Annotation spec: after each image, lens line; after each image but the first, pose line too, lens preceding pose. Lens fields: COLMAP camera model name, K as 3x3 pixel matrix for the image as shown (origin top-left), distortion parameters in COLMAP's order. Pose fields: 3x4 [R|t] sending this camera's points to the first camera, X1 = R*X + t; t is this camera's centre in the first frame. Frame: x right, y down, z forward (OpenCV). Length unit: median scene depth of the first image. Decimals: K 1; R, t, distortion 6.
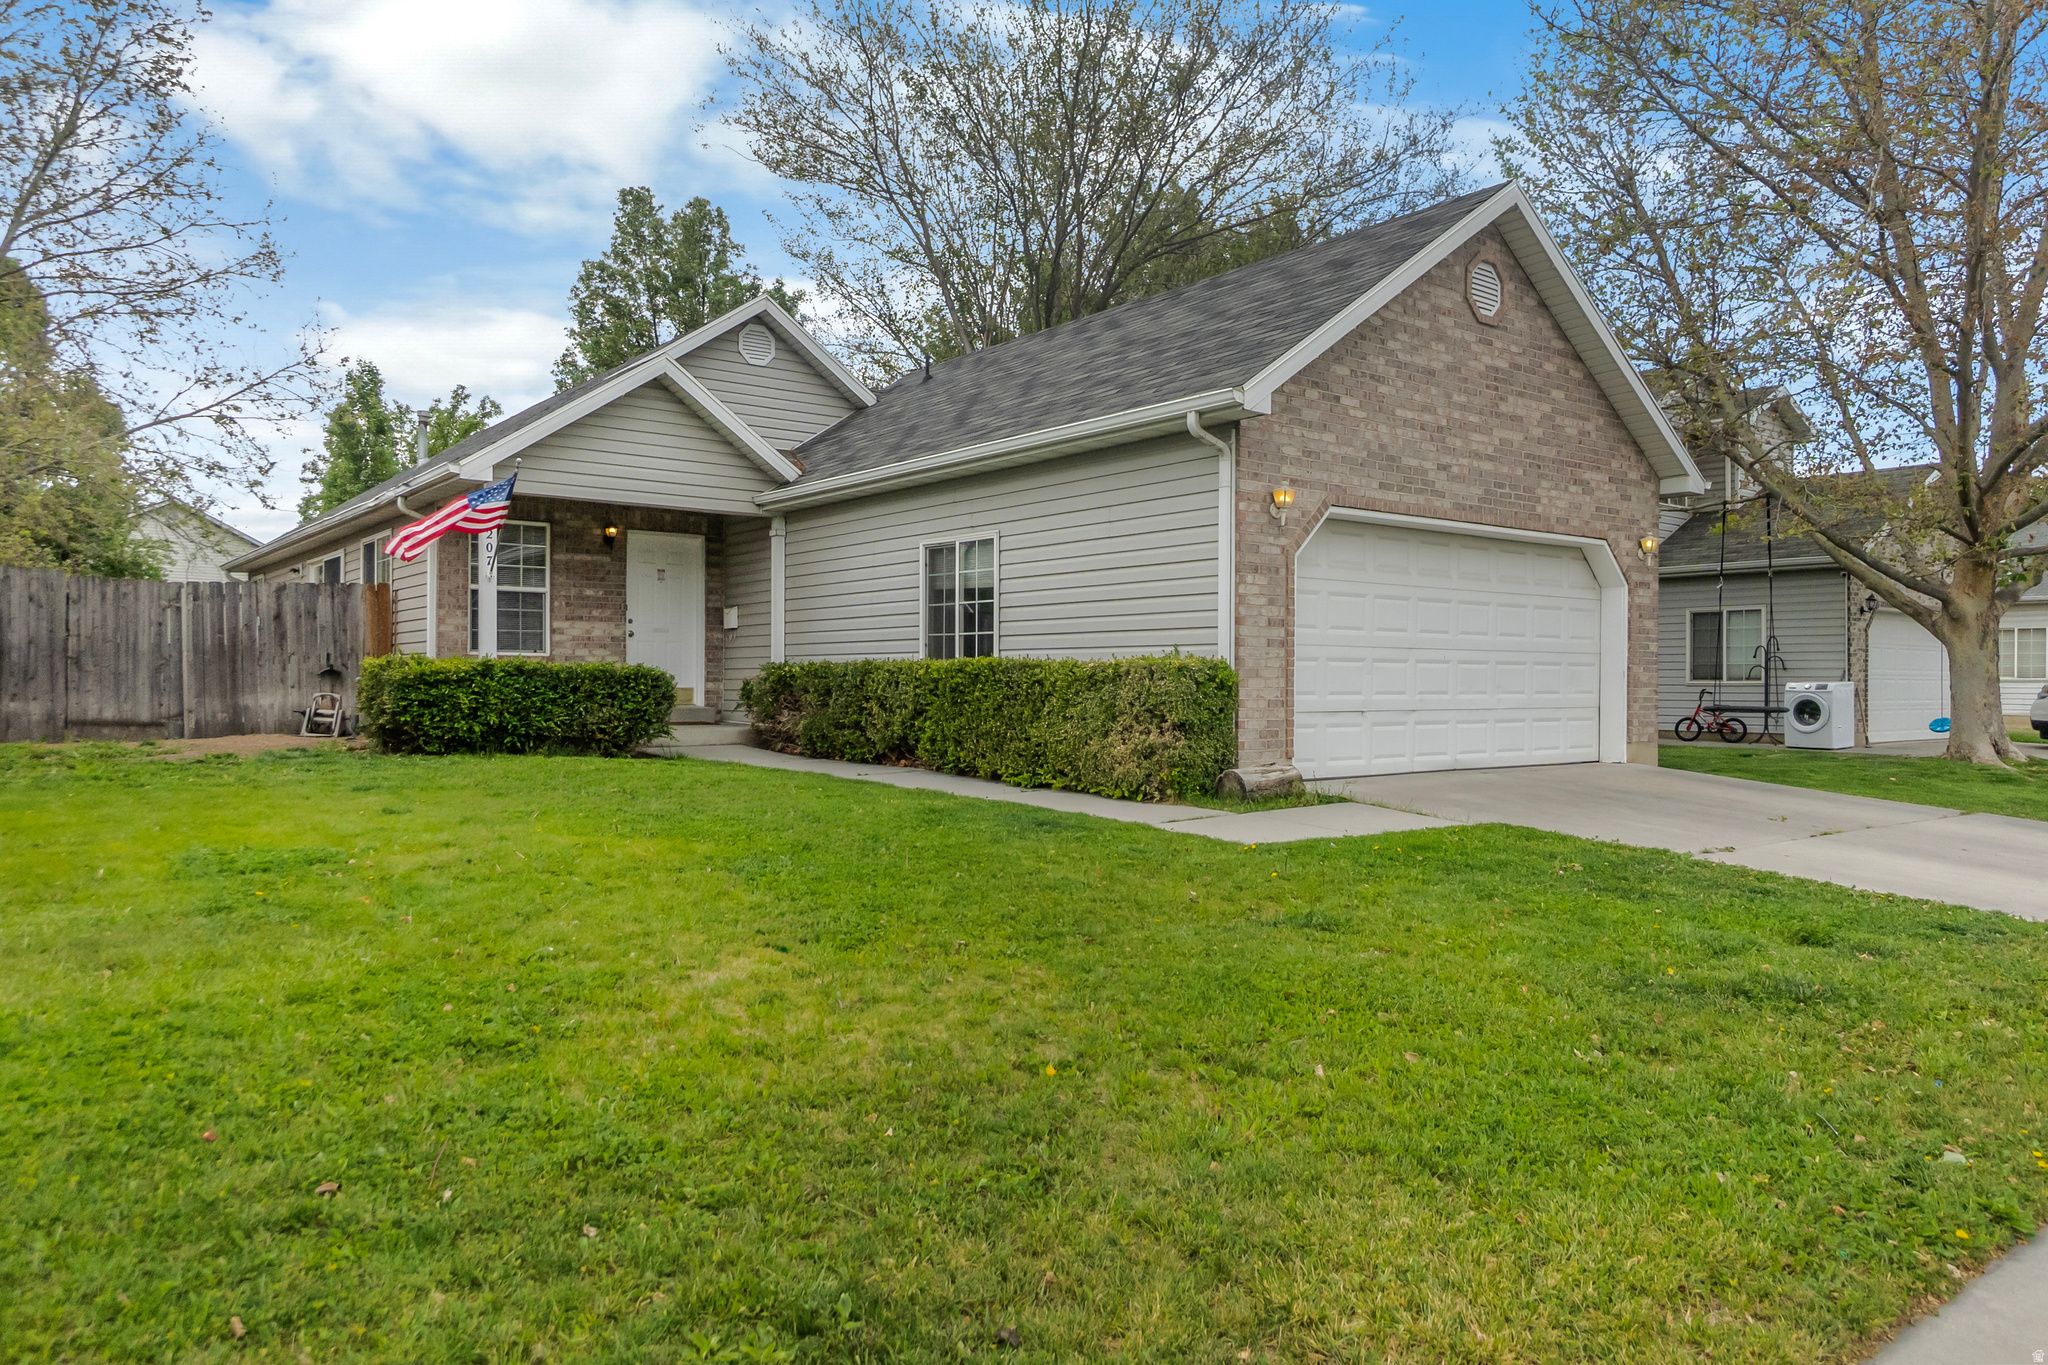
lens RADIAL K [[1329.6, 0, 1024.0], [0, 1329.6, 682.5], [0, 0, 1]] dist [0.002948, 0.000595]
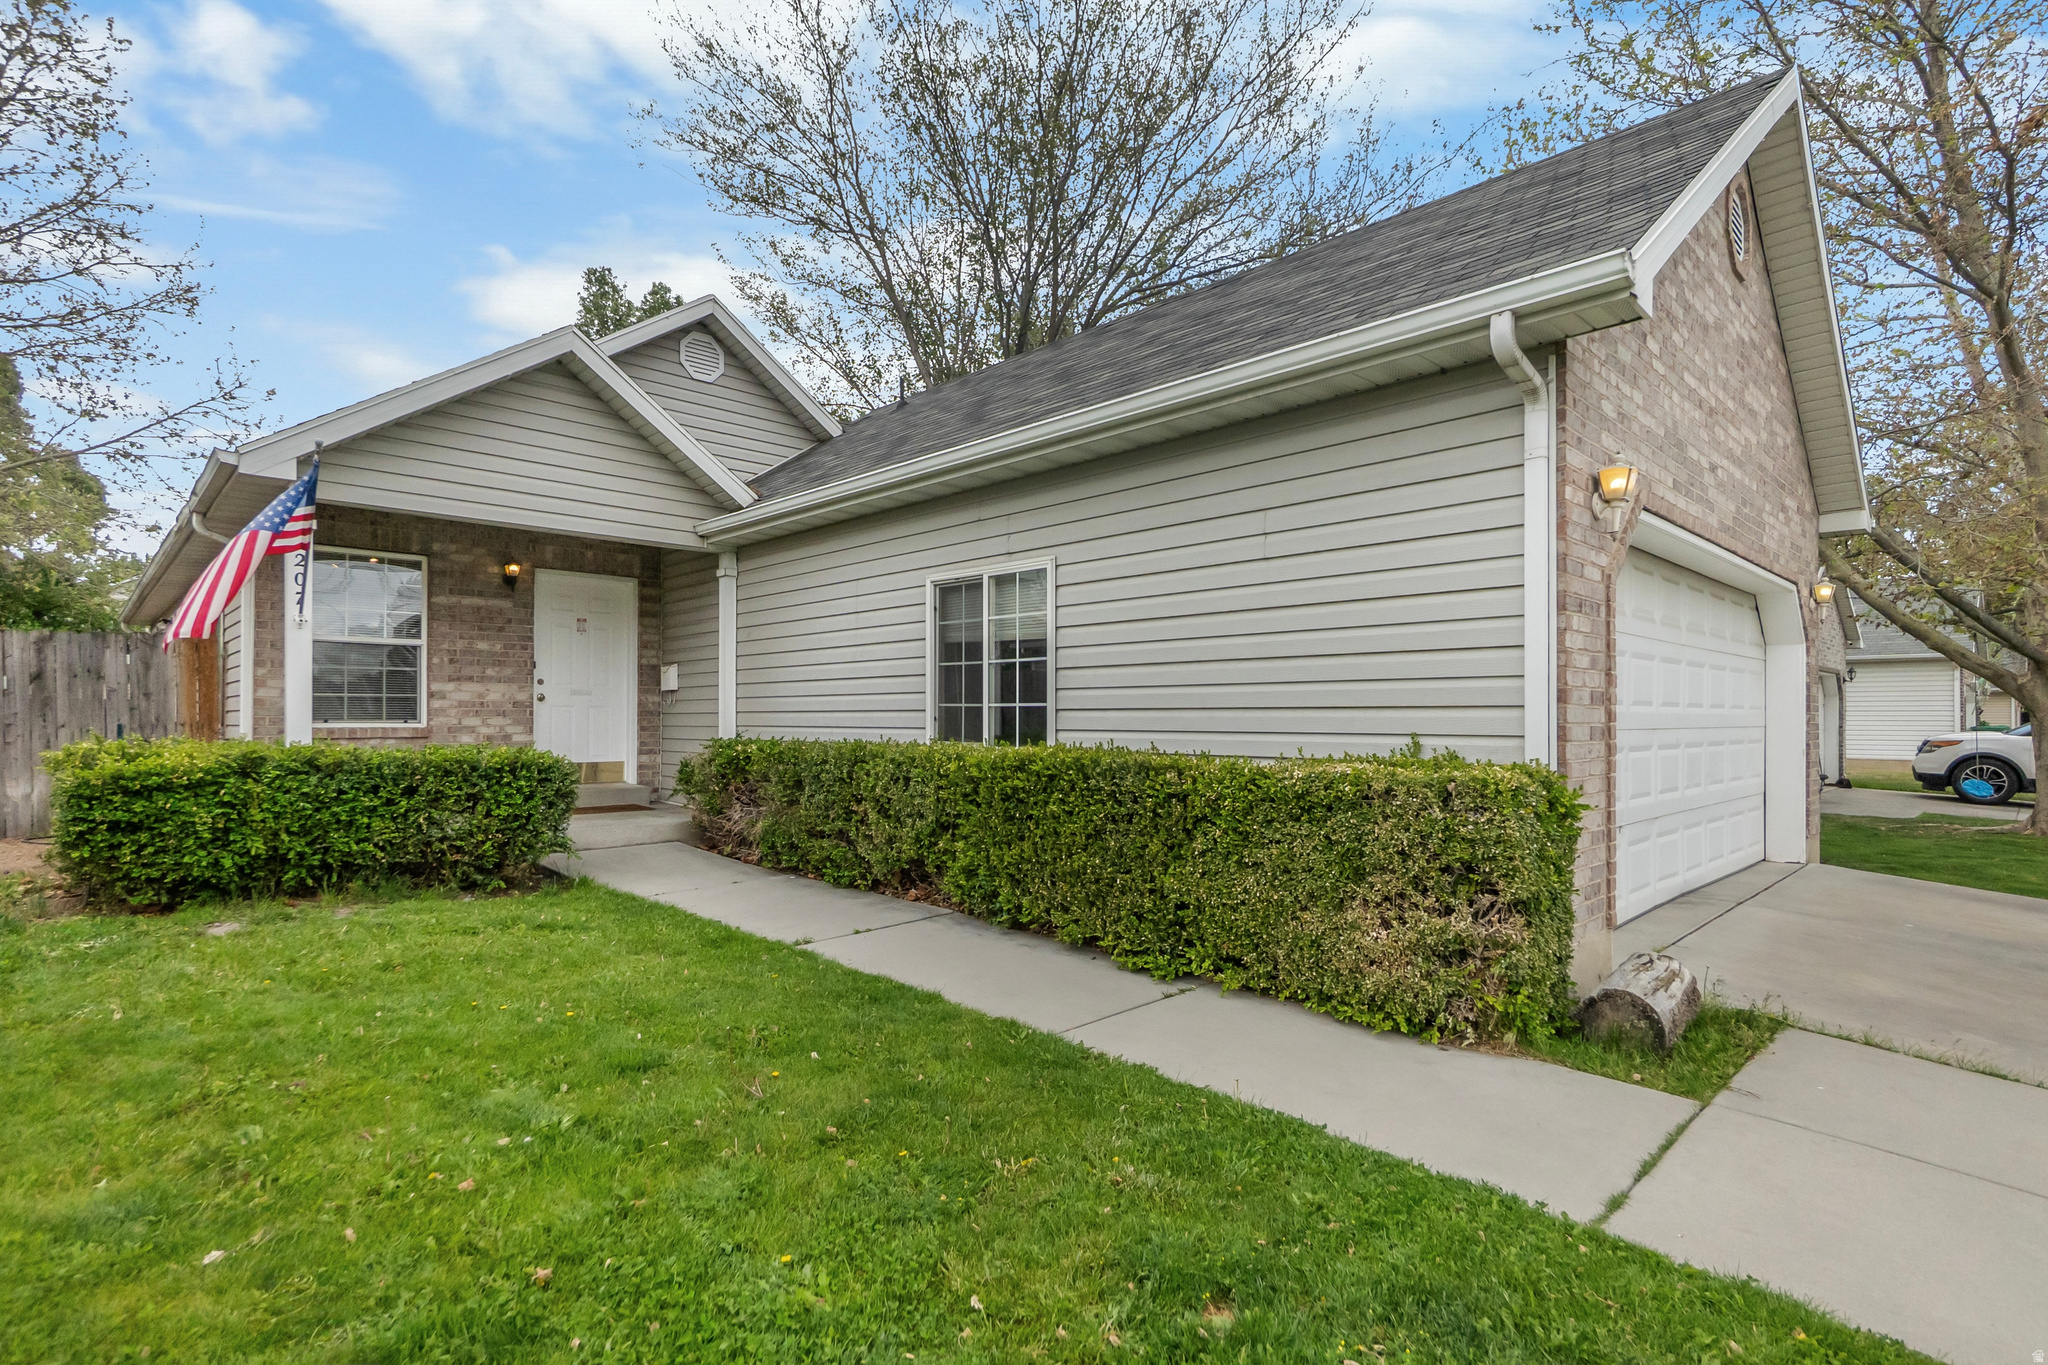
lens RADIAL K [[1000.2, 0, 1024.7], [0, 1000.2, 711.1], [0, 0, 1]] dist [0.010312, -0.012215]
pose [[0.994699, -0.001888, 0.102813, -0.082193], [0.002730, 0.999964, -0.008050, -0.028188], [-0.102794, 0.008288, 0.994668, 0.454333]]
